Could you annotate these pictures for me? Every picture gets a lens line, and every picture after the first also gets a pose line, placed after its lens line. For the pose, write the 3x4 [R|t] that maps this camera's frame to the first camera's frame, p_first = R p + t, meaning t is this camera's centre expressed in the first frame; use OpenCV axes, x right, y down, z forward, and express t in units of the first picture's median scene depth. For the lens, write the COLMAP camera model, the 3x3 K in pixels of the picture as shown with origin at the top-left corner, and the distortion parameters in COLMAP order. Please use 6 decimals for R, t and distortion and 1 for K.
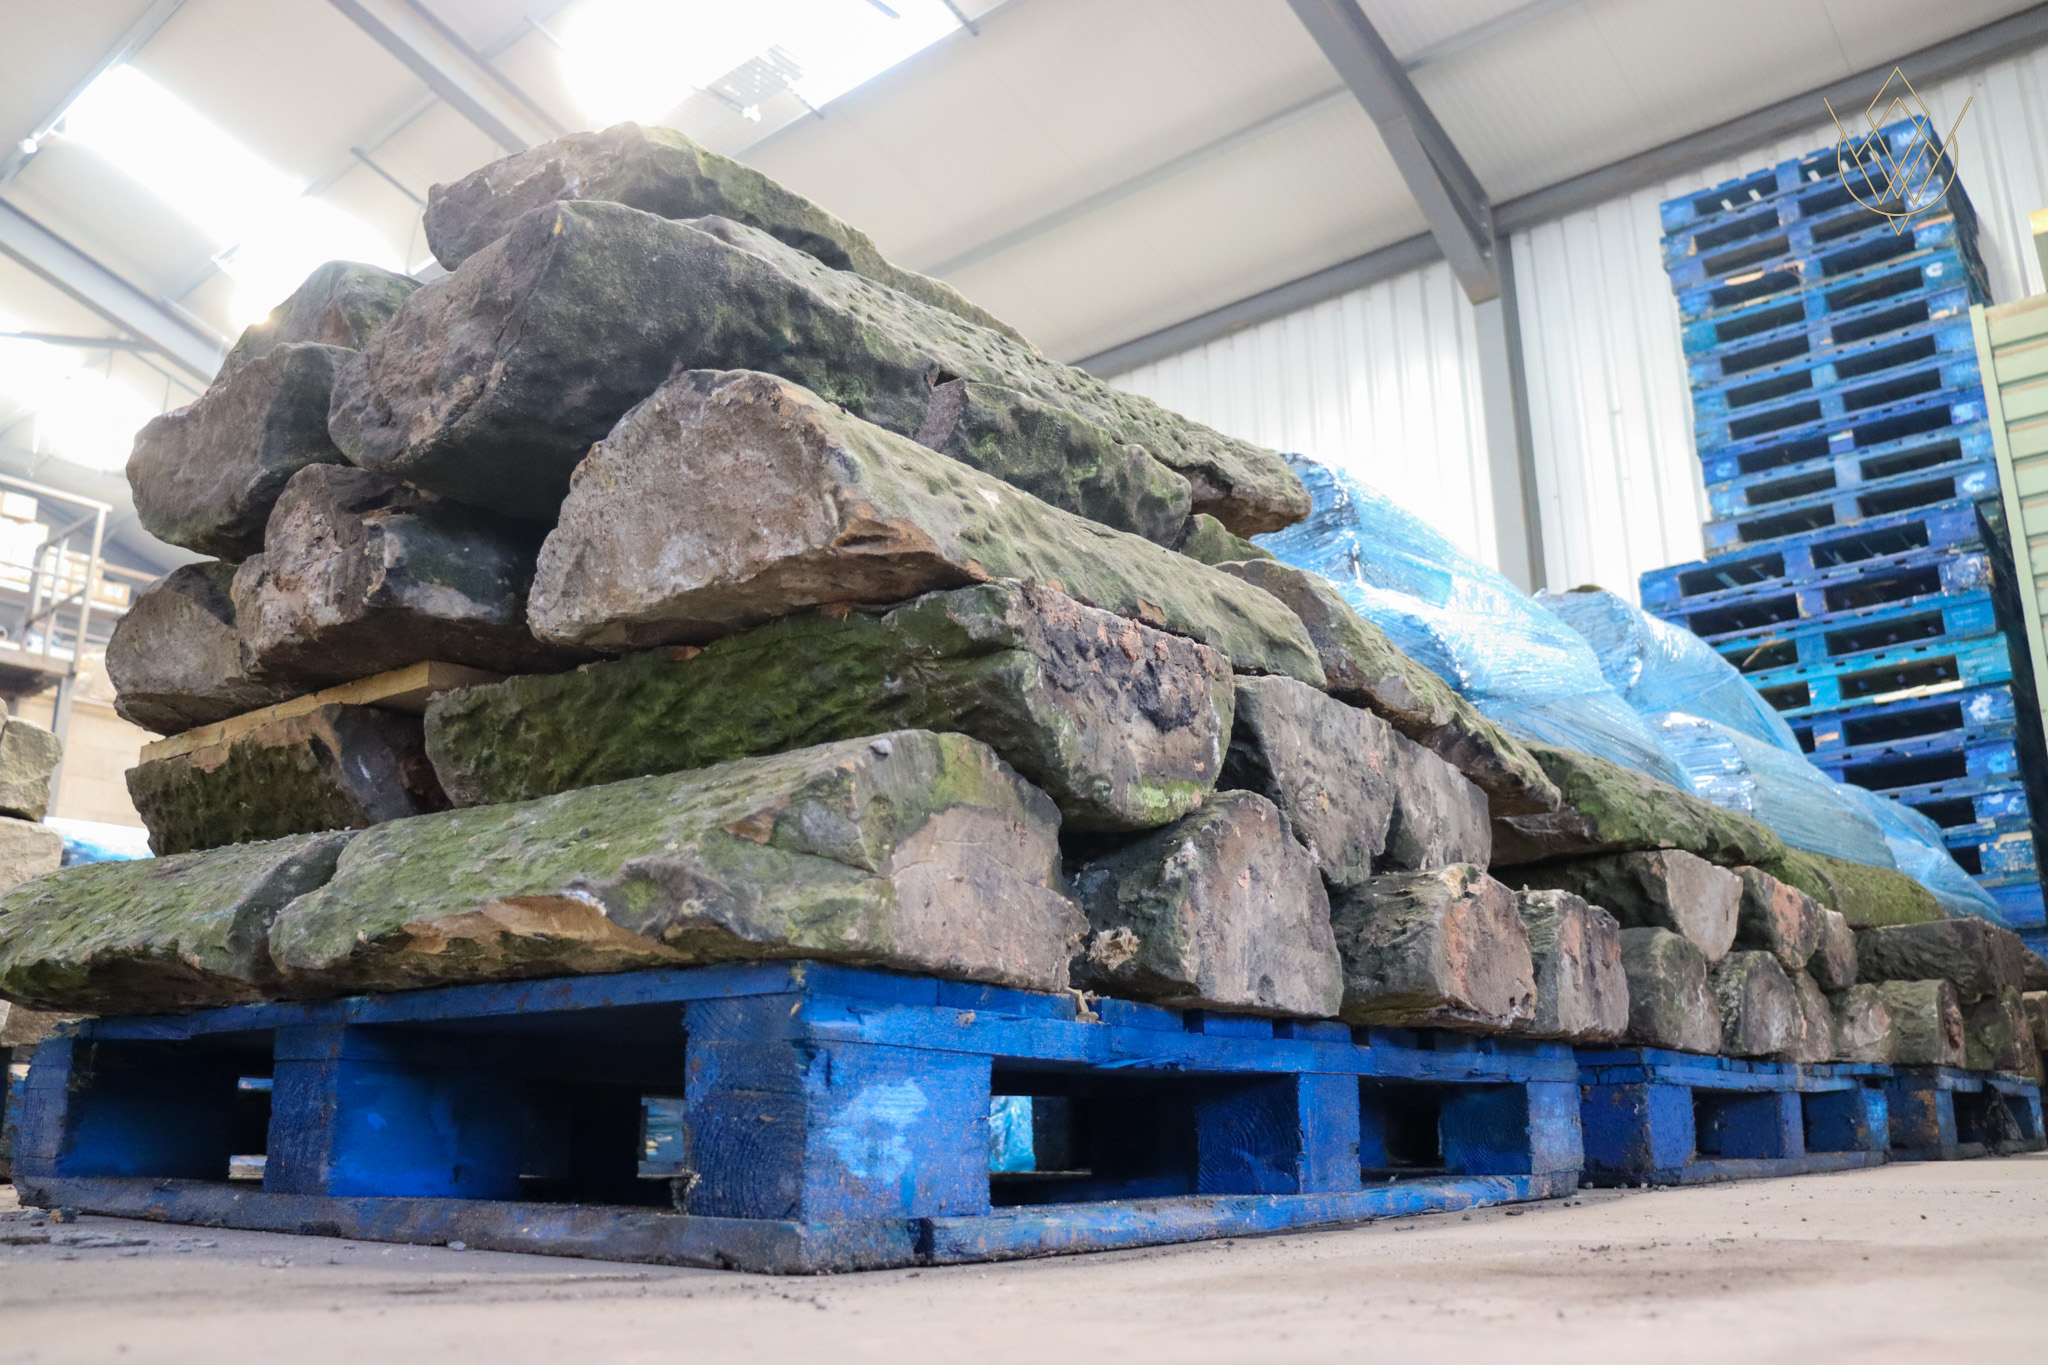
lens RADIAL K [[1675.3, 0, 1026.7], [0, 1675.3, 680.7], [0, 0, 1]] dist [-0.179002, 0.156446]
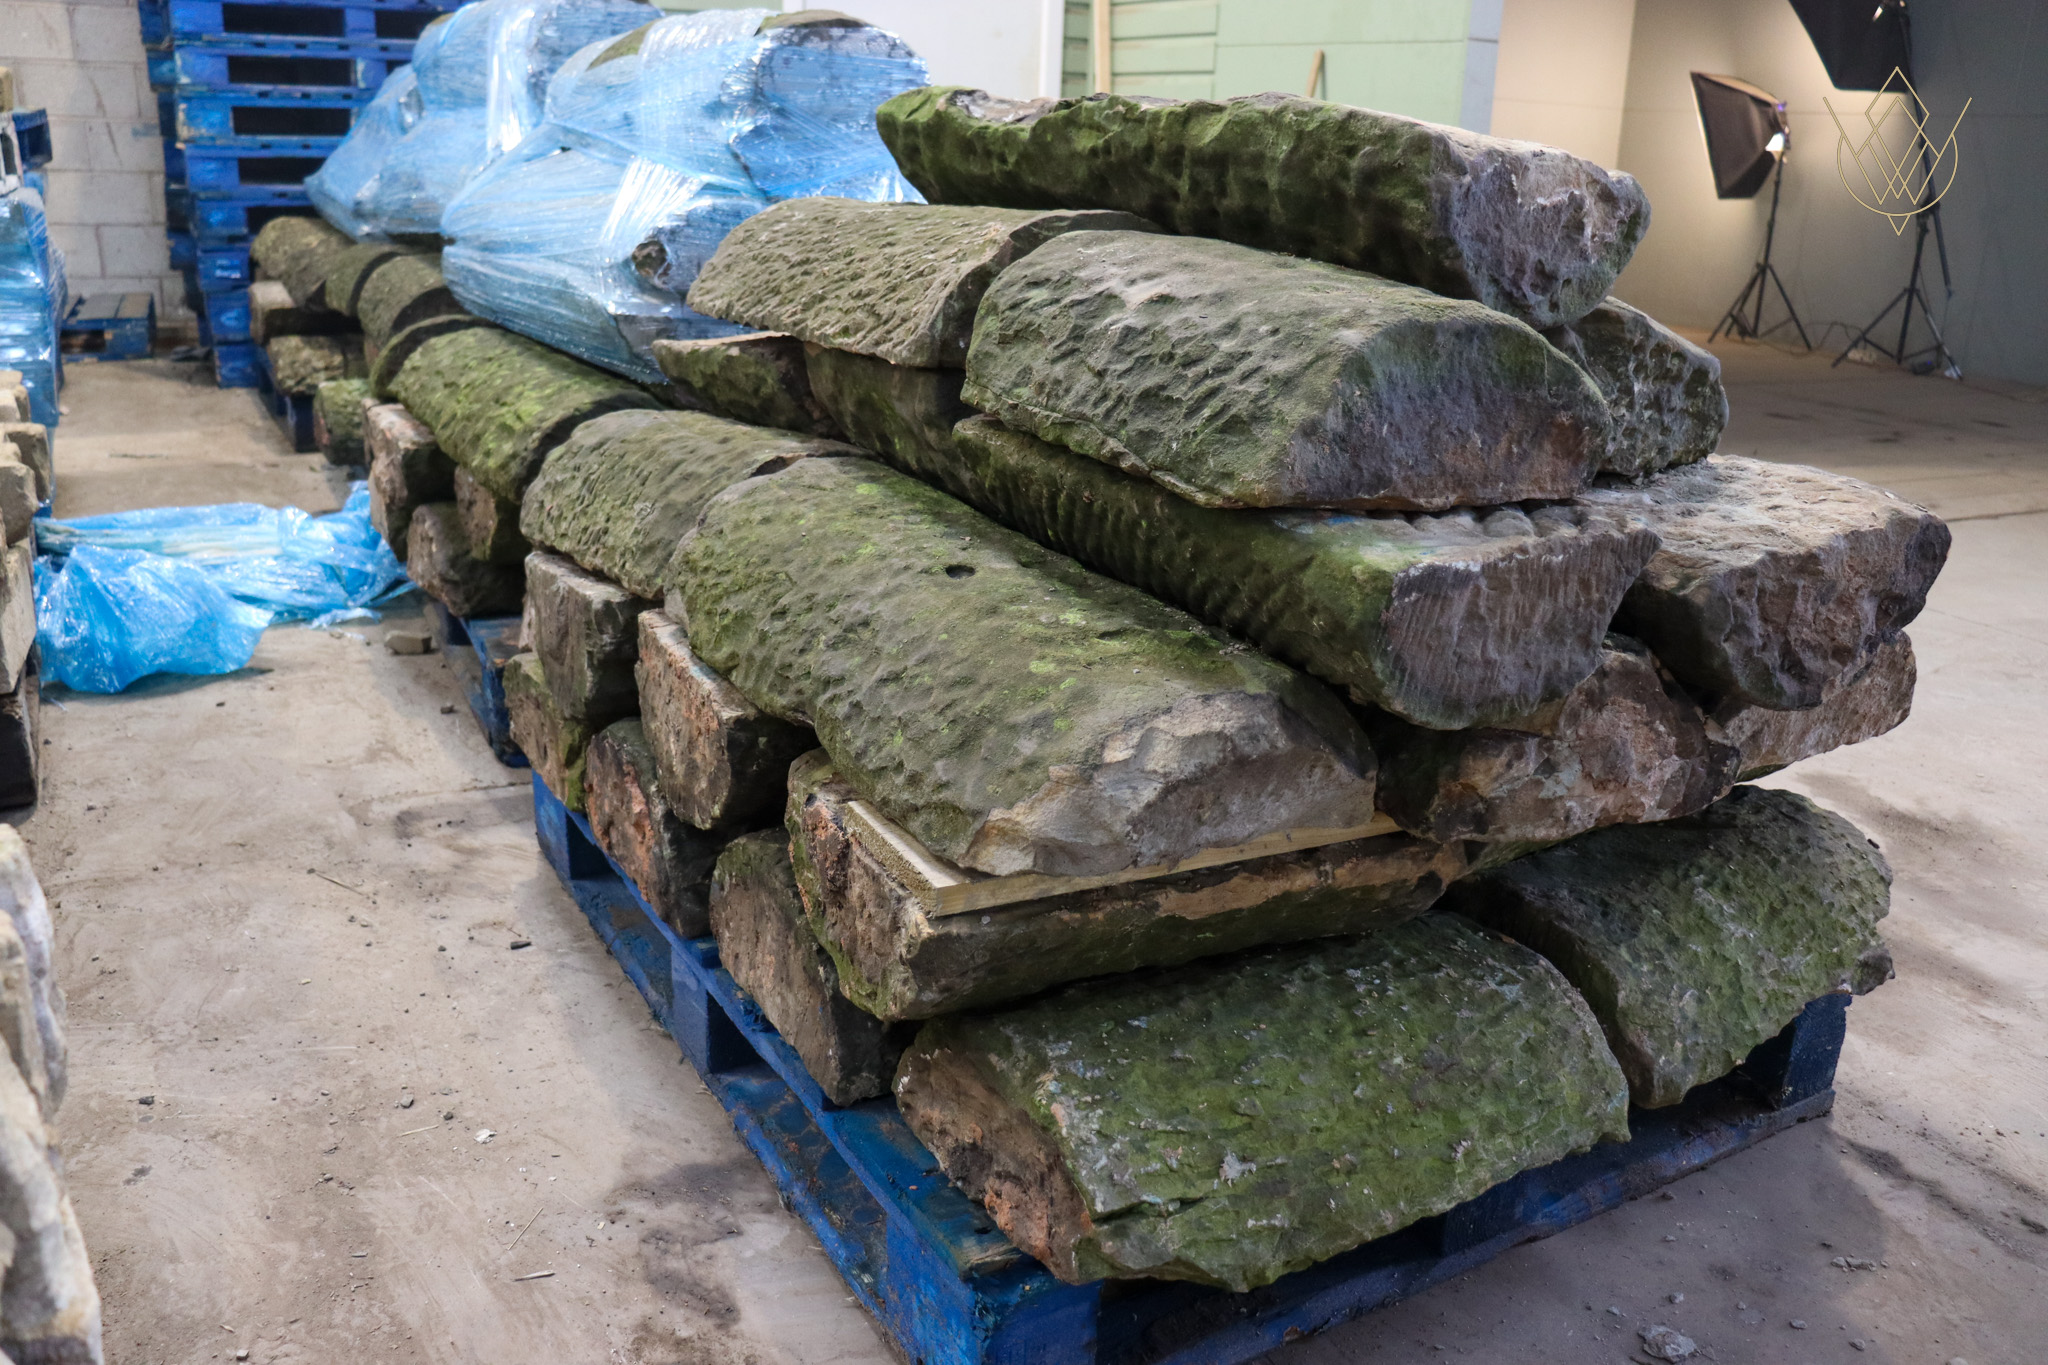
lens RADIAL K [[1675.3, 0, 1024.5], [0, 1675.3, 678.7], [0, 0, 1]] dist [-0.179002, 0.156446]
pose [[0.383766, -0.271201, 0.882708, -1.346162], [-0.287098, 0.873487, 0.393187, -0.375691], [-0.877667, -0.404315, 0.257353, 0.999728]]
